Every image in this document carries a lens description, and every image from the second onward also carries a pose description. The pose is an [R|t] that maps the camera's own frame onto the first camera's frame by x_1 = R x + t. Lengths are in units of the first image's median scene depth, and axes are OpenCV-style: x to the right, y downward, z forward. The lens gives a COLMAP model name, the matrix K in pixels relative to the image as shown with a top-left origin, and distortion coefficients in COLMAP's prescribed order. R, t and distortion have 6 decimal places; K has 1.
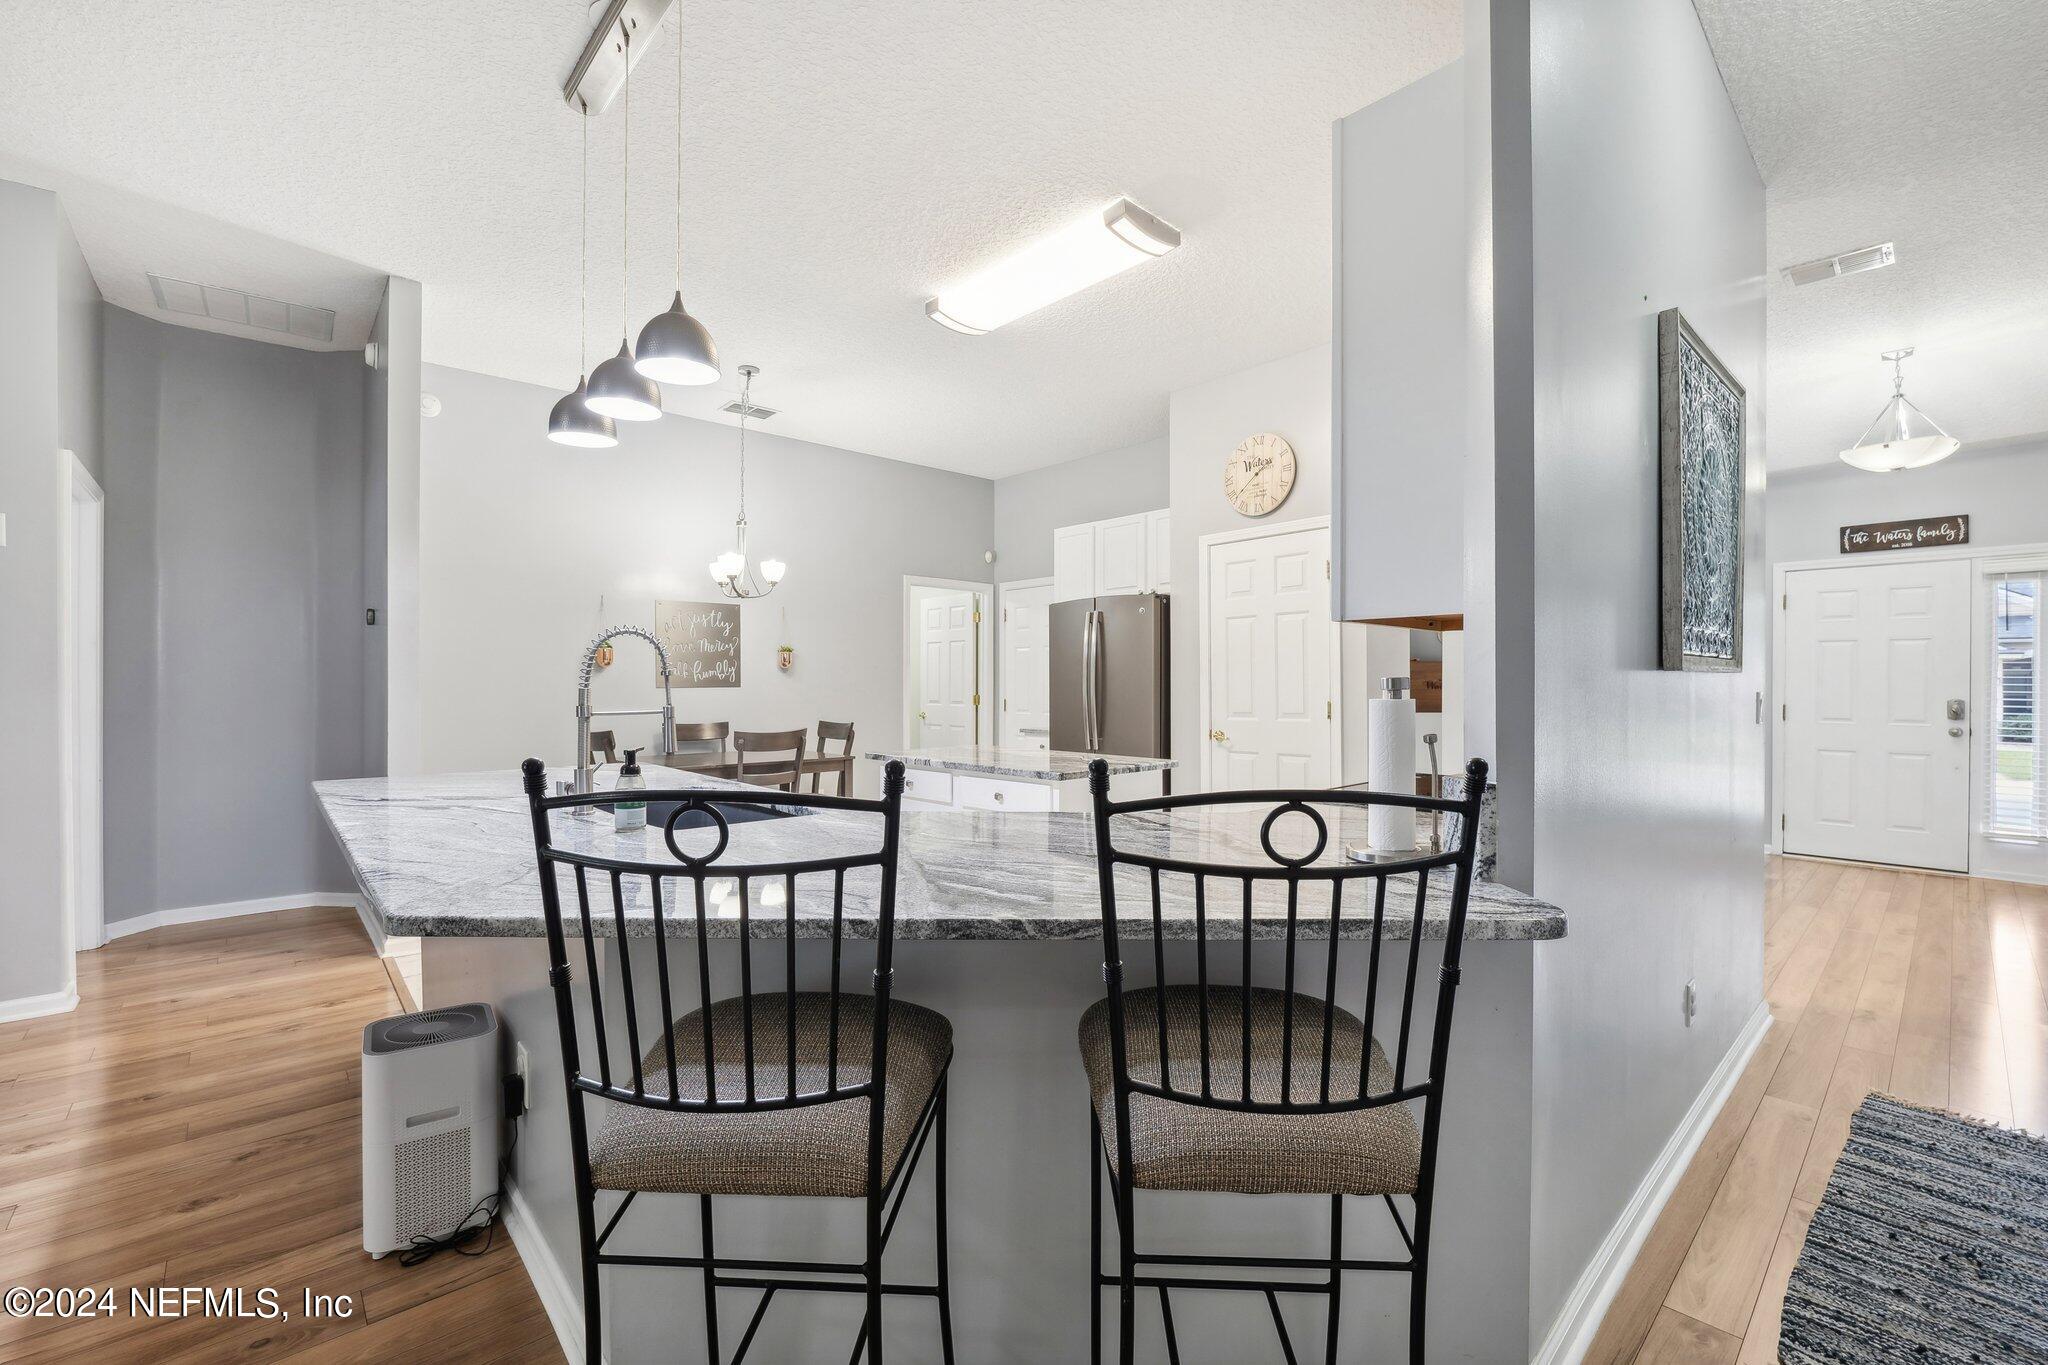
lens RADIAL K [[860.7, 0, 1030.1], [0, 860.7, 689.0], [0, 0, 1]] dist [-0.011944, 0.000896]
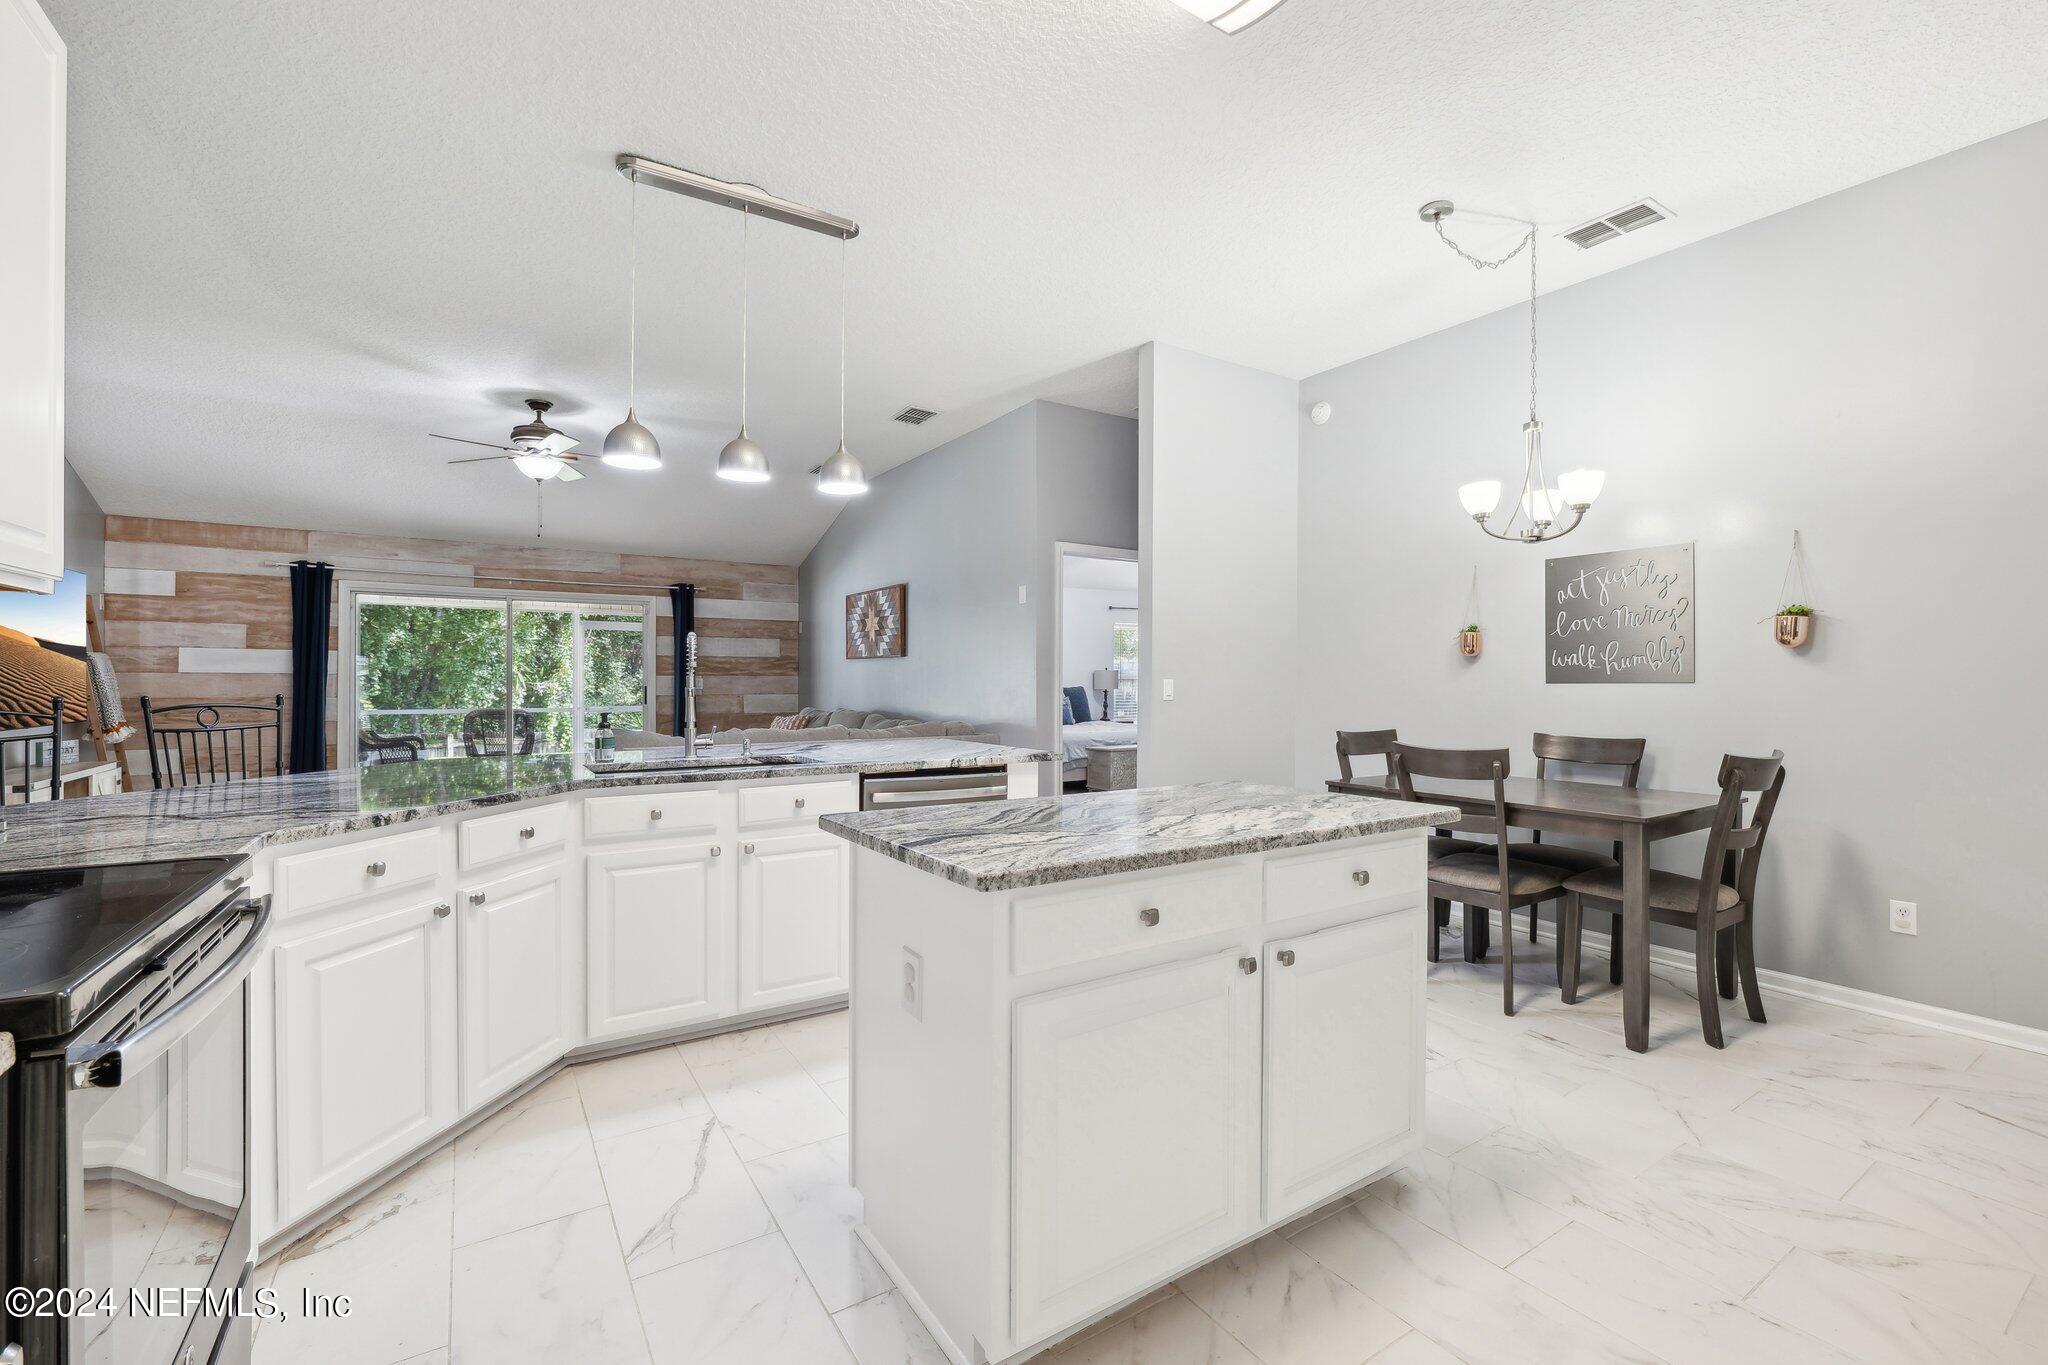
lens RADIAL K [[860.7, 0, 1019.4], [0, 860.7, 687.9], [0, 0, 1]] dist [-0.011944, 0.000896]
pose [[-0.153806, 0.005373, -0.988086, 0.386797], [-0.009636, 0.999930, 0.006938, 0.002653], [0.988054, 0.010588, -0.153744, 0.782788]]
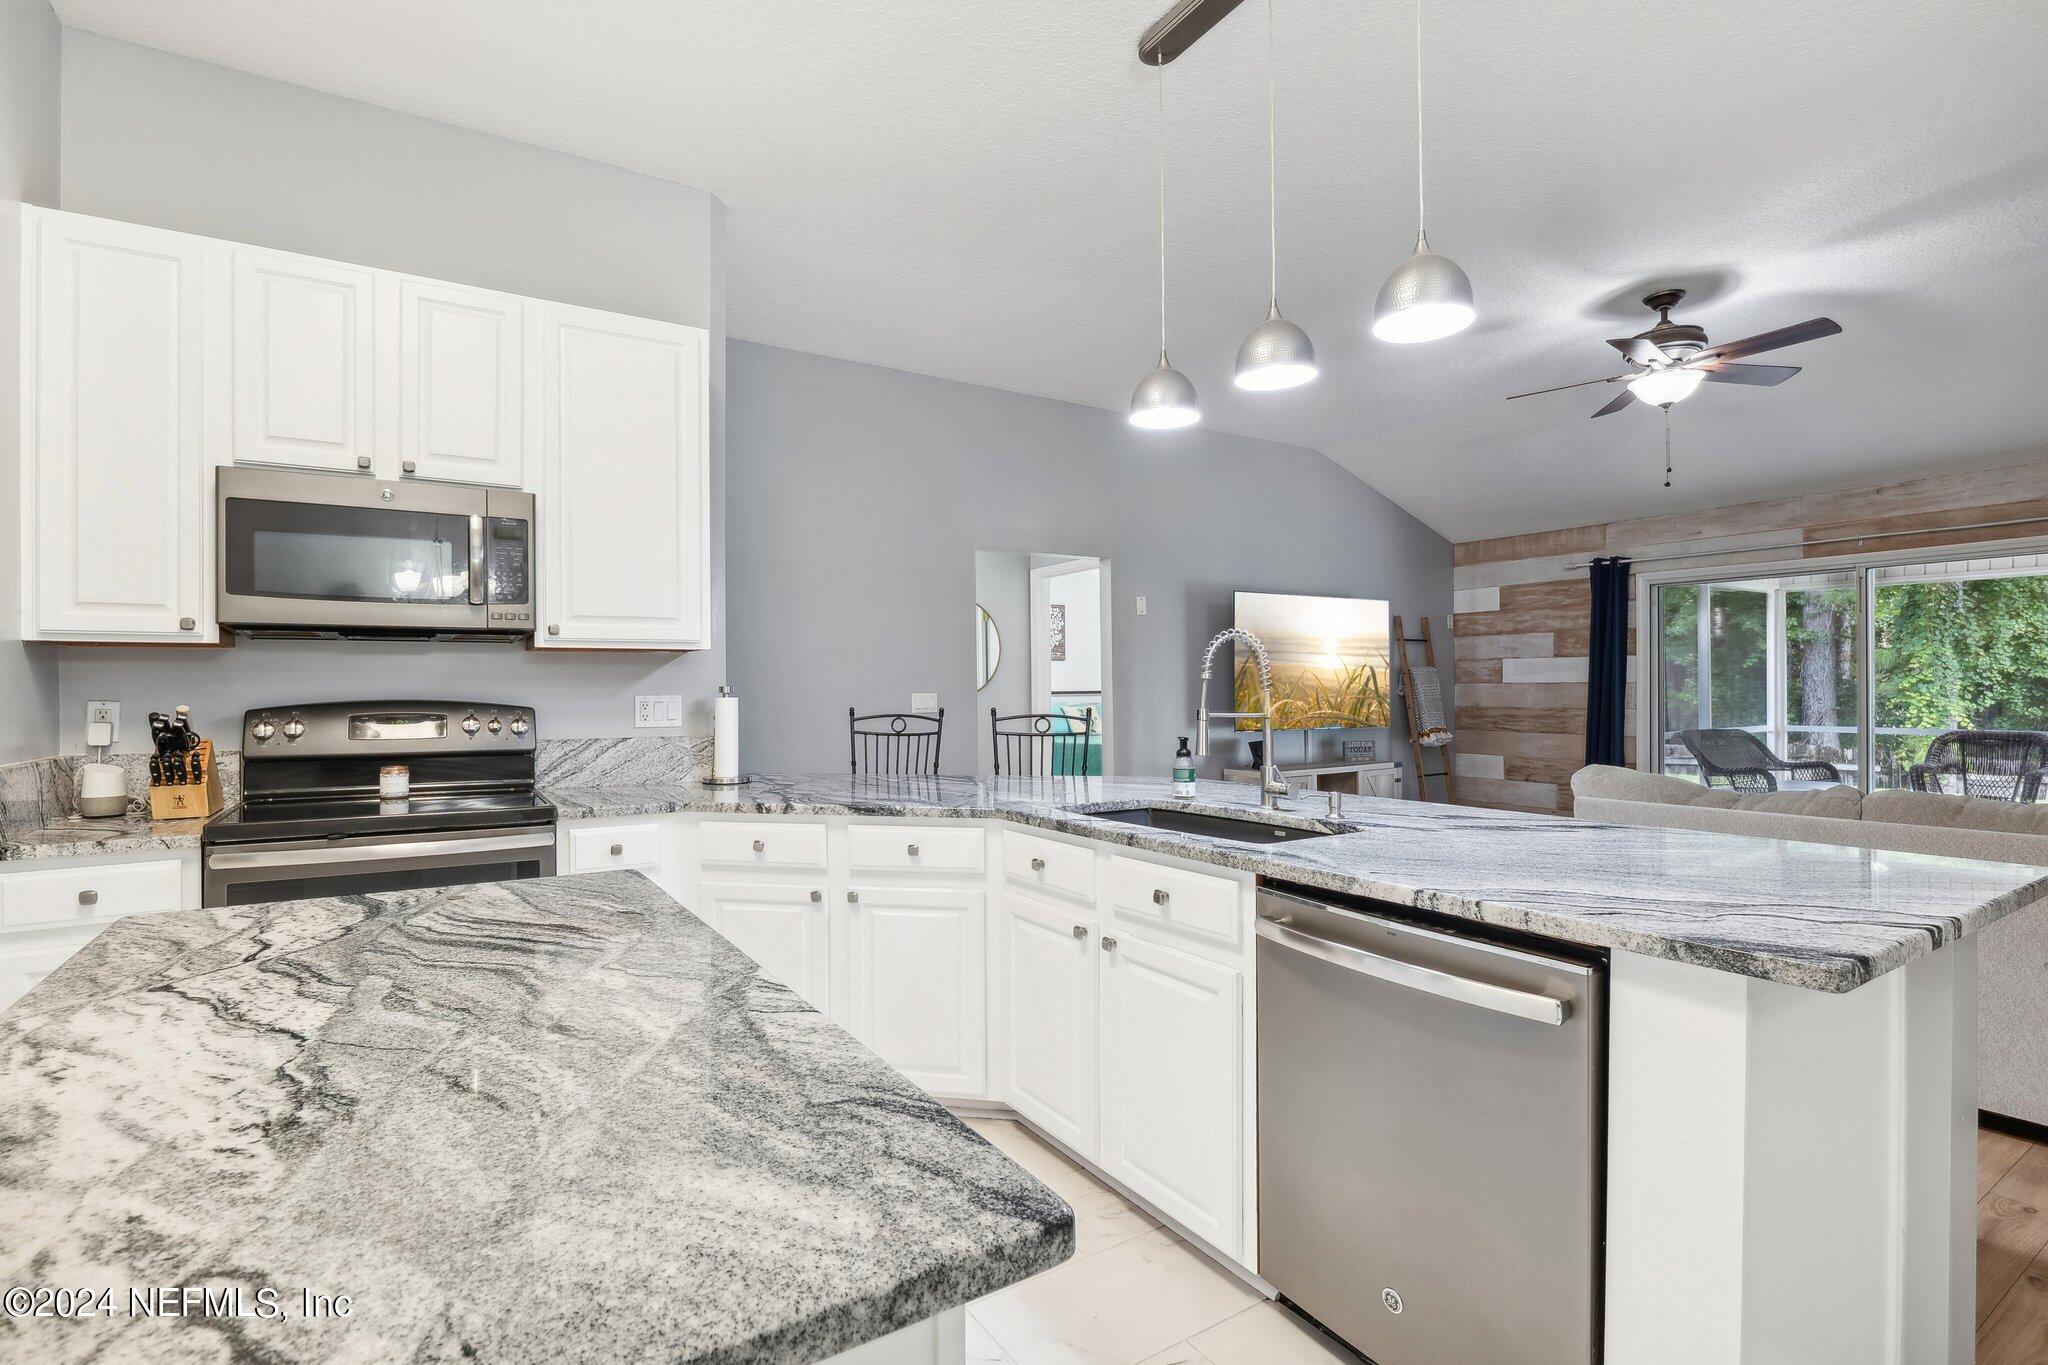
lens RADIAL K [[946.6, 0, 985.6], [0, 946.6, 683.3], [0, 0, 1]] dist [-0.006059, -0.001229]
pose [[-0.983567, 0.005368, 0.180463, -0.169643], [0.005622, 0.999984, 0.000891, -0.004744], [-0.180455, 0.001891, -0.983581, 0.954249]]
